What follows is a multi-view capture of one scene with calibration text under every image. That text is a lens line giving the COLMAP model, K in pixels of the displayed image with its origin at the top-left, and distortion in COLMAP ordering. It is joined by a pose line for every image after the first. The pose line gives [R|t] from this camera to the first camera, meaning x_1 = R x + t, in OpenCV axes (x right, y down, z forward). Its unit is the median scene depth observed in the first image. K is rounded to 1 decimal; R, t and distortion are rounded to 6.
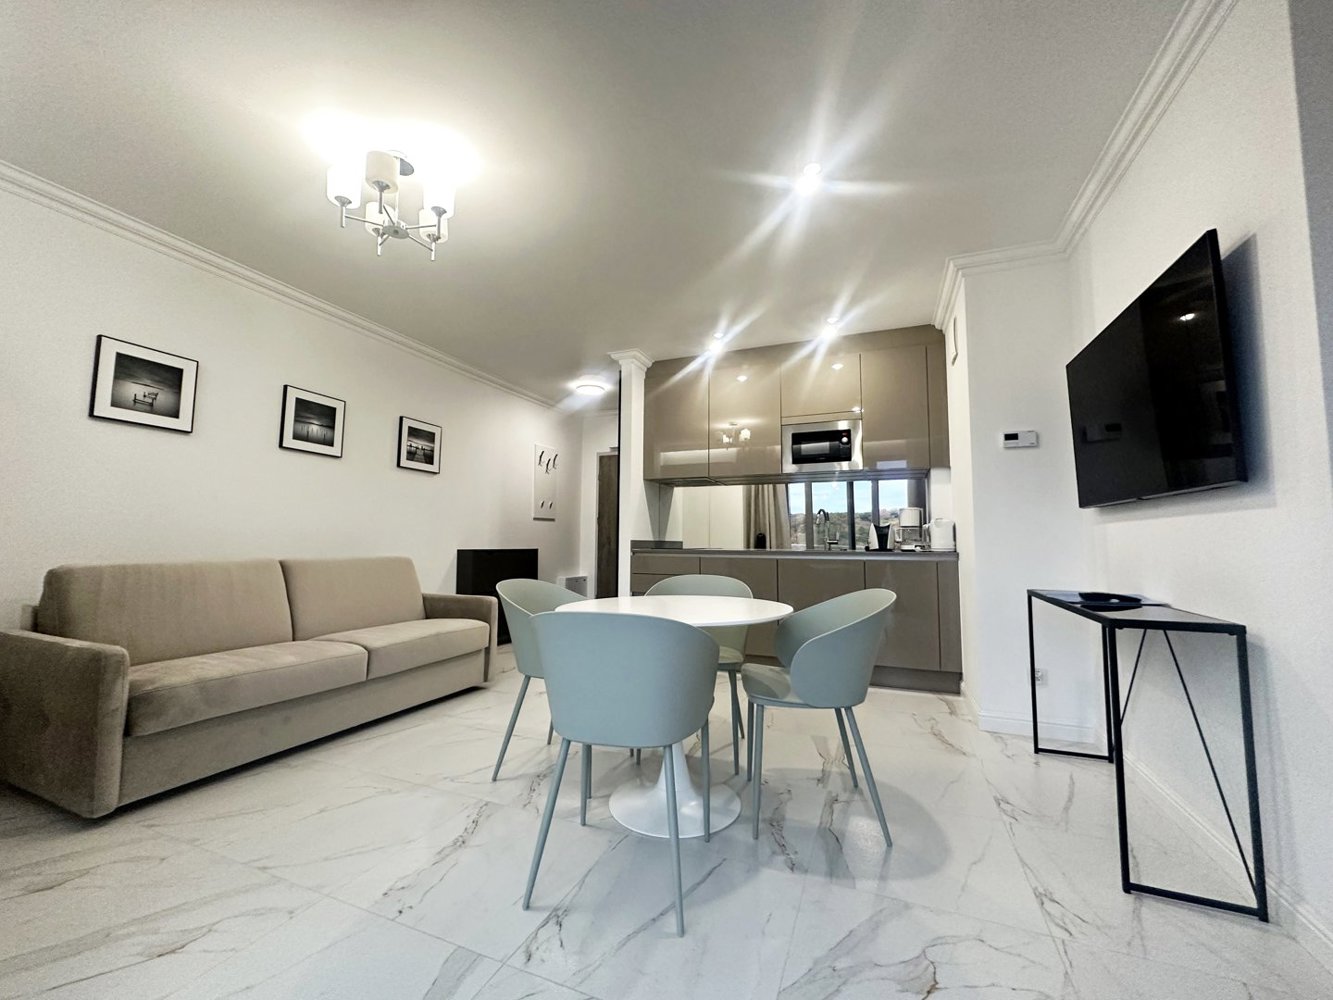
lens RADIAL K [[535.1, 0, 666.5], [0, 535.1, 500.0], [0, 0, 1]] dist [-0.002728, -0.000016]
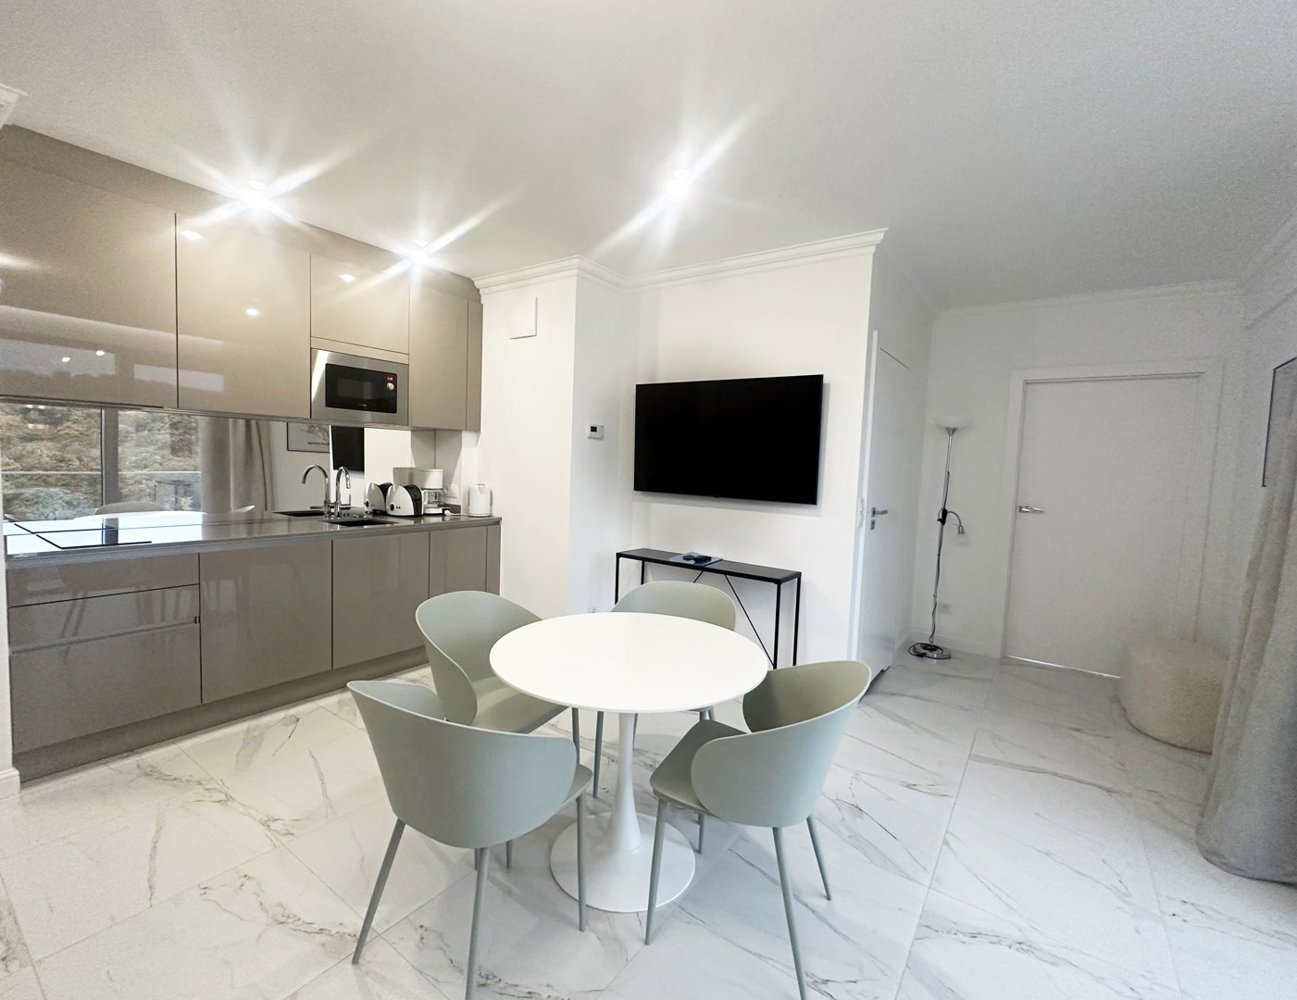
lens RADIAL K [[576.1, 0, 631.7], [0, 576.1, 504.6], [0, 0, 1]] dist [0.001603, 0.000238]
pose [[0.236673, -0.069470, 0.969103, -0.684865], [-0.114223, 0.988534, 0.098758, -0.095691], [-0.964852, -0.134068, 0.226024, 0.649153]]
